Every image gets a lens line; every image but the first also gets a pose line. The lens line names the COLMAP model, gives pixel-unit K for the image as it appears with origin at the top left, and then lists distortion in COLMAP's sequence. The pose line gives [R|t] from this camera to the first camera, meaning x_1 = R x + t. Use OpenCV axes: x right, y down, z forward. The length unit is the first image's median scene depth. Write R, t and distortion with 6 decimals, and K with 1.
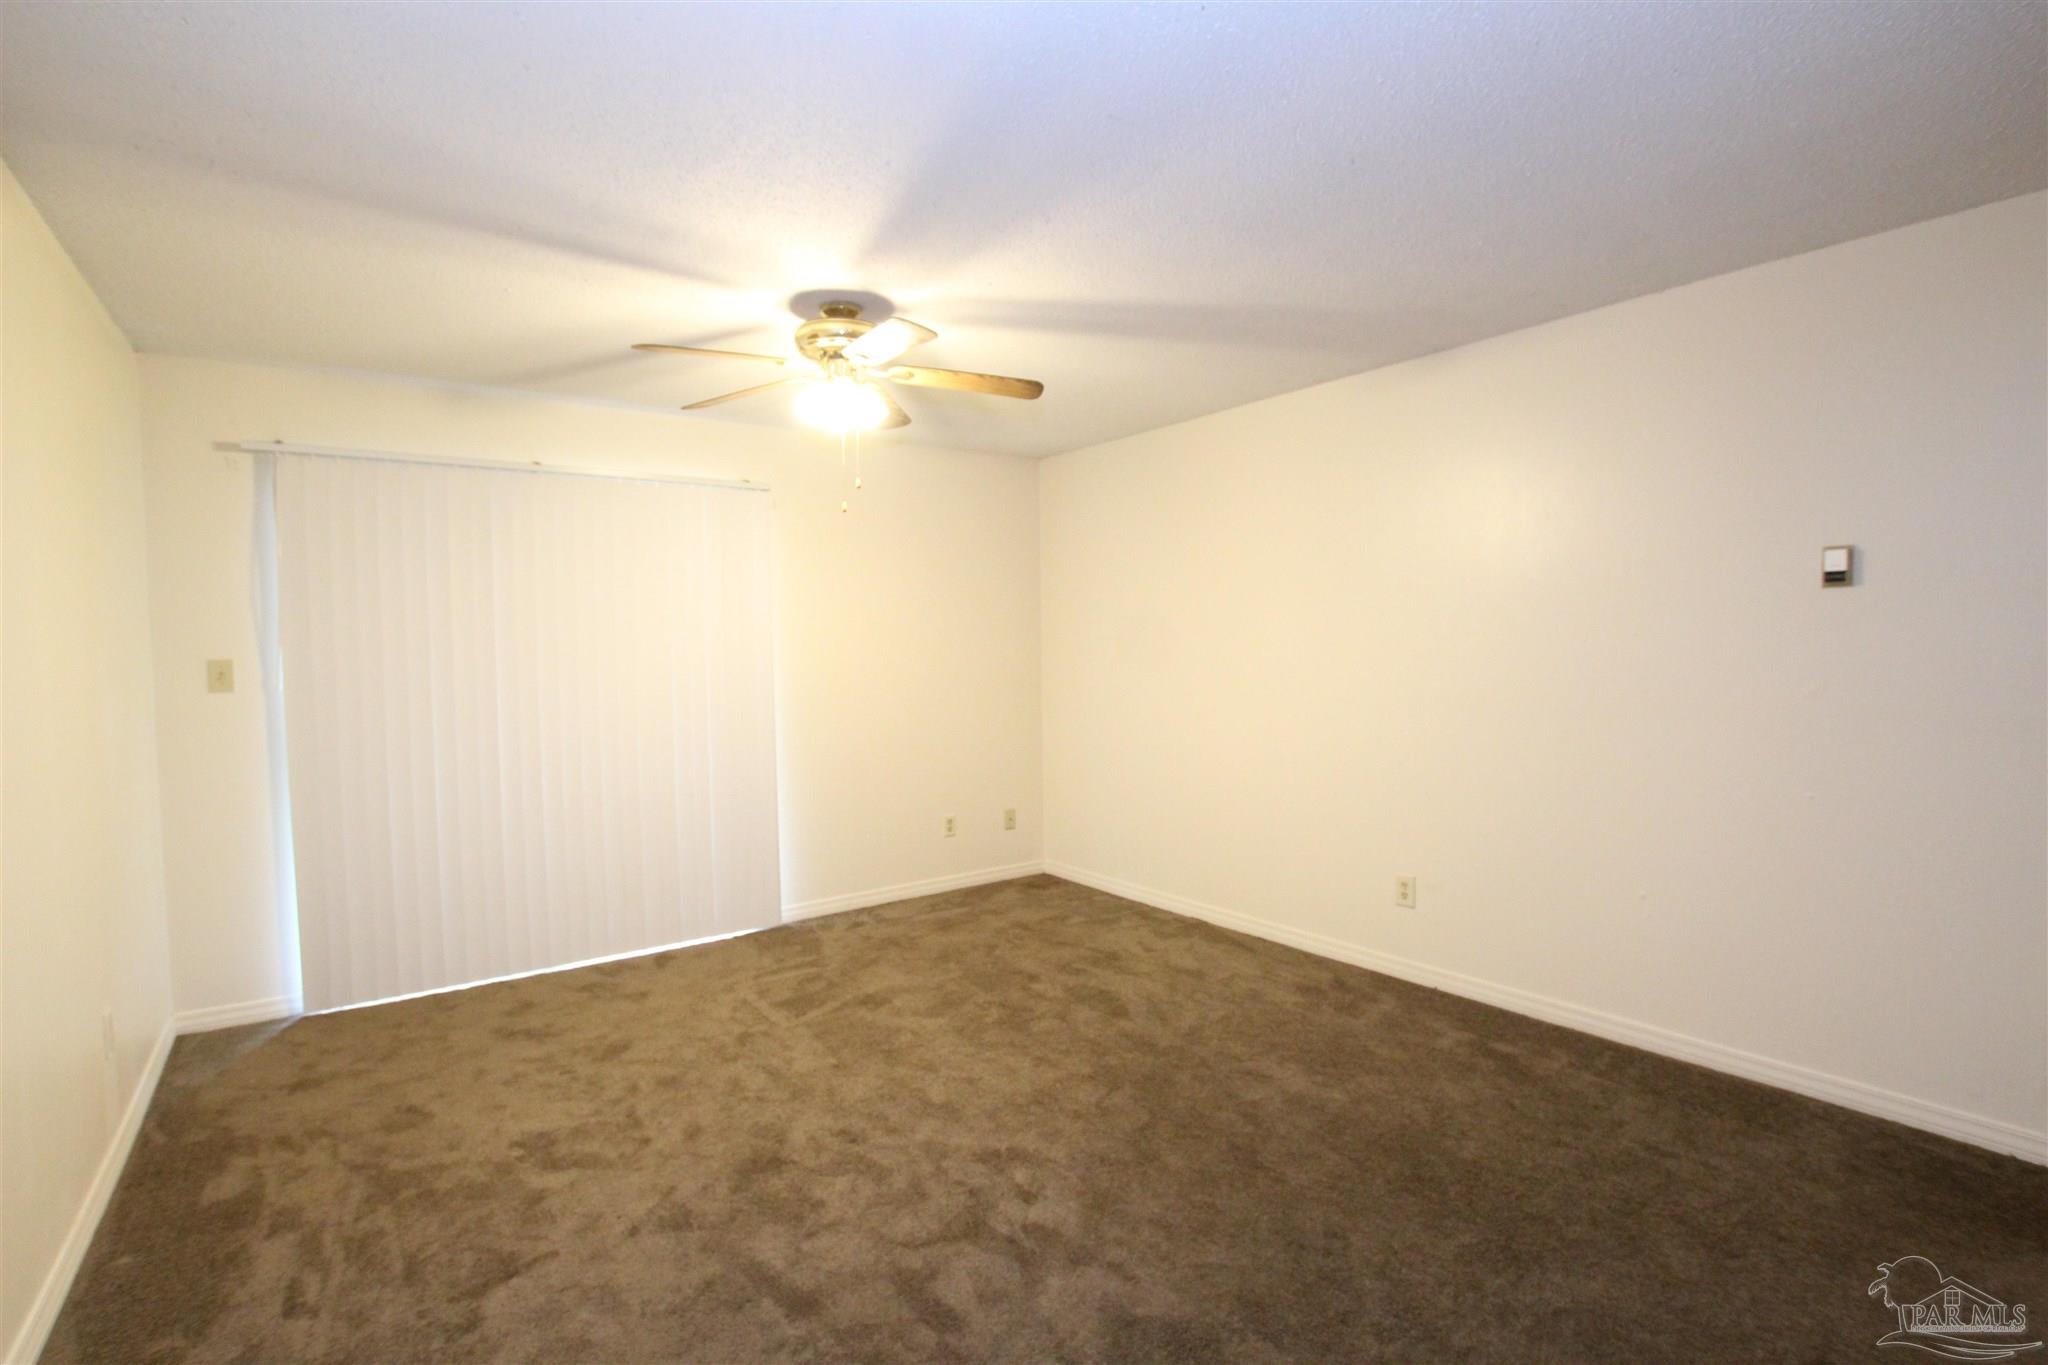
lens RADIAL K [[954.3, 0, 1026.5], [0, 954.3, 691.2], [0, 0, 1]] dist [-0.027737, 0.001674]
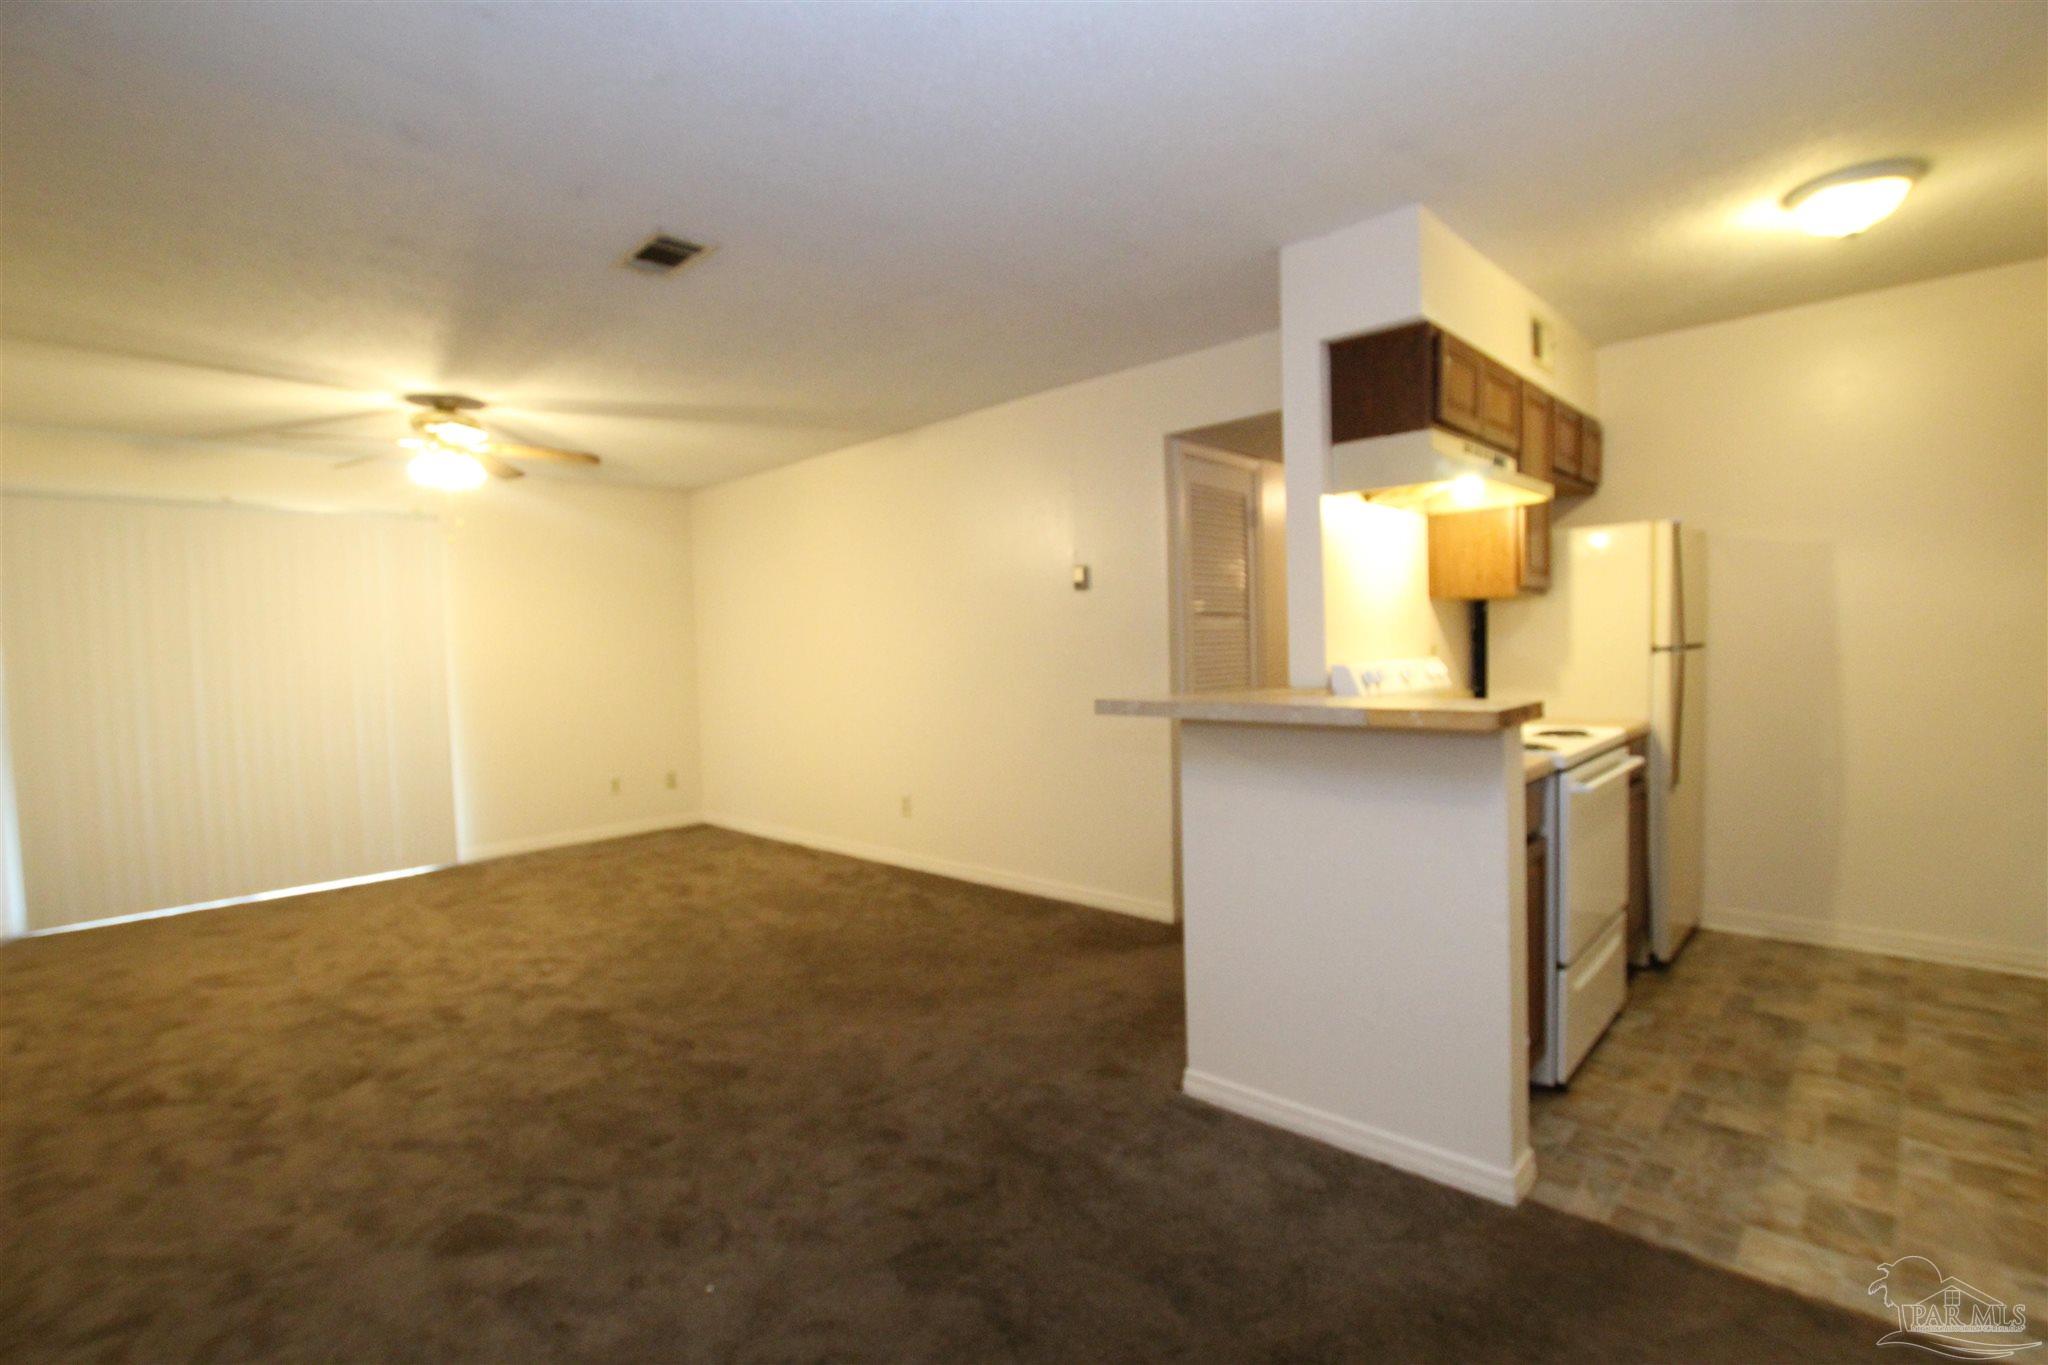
lens RADIAL K [[954.3, 0, 1031.9], [0, 954.3, 694.8], [0, 0, 1]] dist [-0.027737, 0.001674]
pose [[0.983825, -0.022325, 0.177738, 0.364569], [0.022607, 0.999744, 0.000436, 0.052313], [-0.177702, 0.003589, 0.984078, -0.490307]]
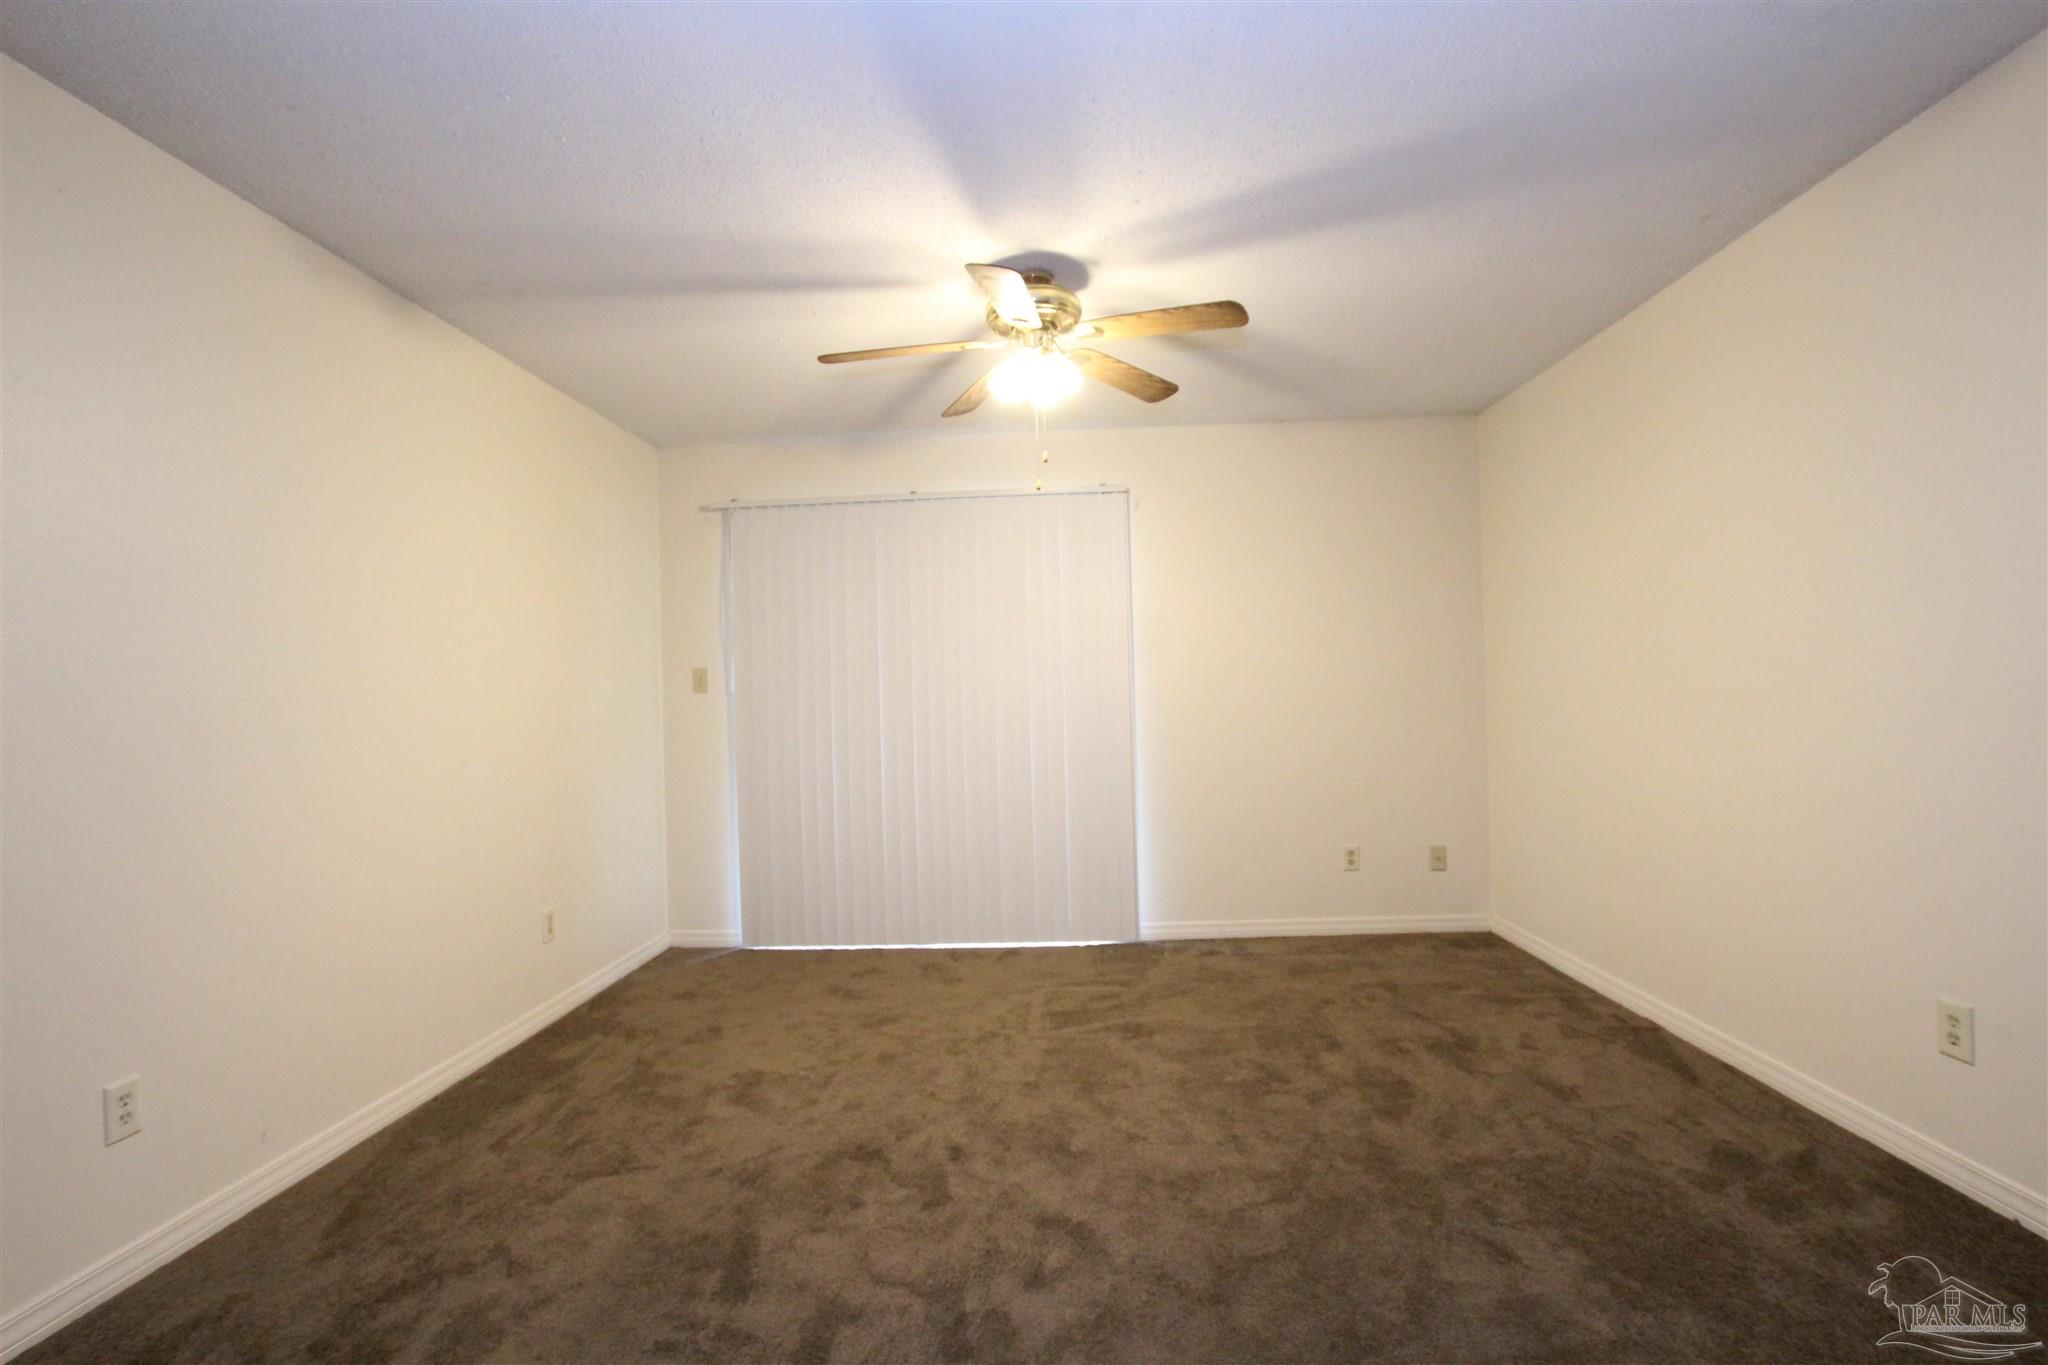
lens RADIAL K [[954.3, 0, 1023.1], [0, 954.3, 690.5], [0, 0, 1]] dist [-0.027737, 0.001674]
pose [[0.778557, -0.010142, -0.627492, 0.342884], [-0.013582, 0.999363, -0.033005, 0.036329], [0.627427, 0.034219, 0.777923, 0.233359]]
